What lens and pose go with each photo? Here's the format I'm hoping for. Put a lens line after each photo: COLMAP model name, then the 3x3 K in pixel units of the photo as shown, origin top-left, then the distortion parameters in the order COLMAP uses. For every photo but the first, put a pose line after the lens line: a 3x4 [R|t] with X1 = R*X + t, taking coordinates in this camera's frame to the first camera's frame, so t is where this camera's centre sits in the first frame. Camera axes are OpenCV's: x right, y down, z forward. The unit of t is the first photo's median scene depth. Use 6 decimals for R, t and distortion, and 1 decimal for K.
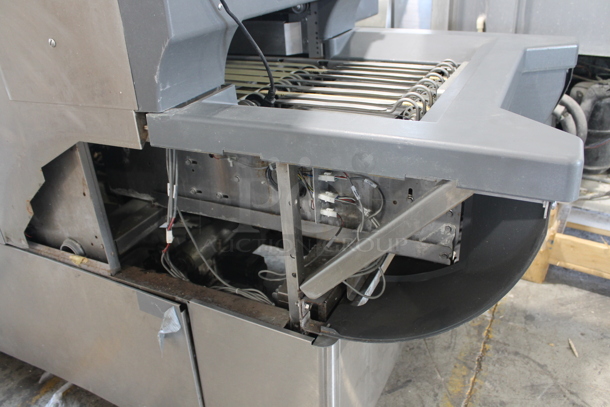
lens RADIAL K [[512.8, 0, 304.2], [0, 512.8, 203.6], [0, 0, 1]] dist [-0.143132, 0.102109]
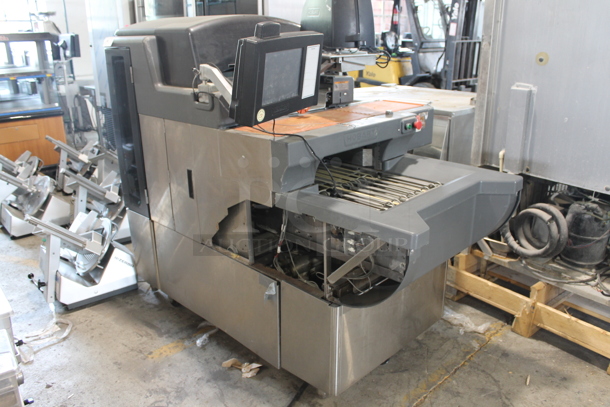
lens RADIAL K [[512.8, 0, 304.2], [0, 512.8, 202.3], [0, 0, 1]] dist [-0.143132, 0.102109]
pose [[0.947034, 0.136844, -0.290517, 0.393232], [-0.173909, 0.979068, -0.105738, 0.073498], [0.269966, 0.150661, 0.951010, -0.947242]]
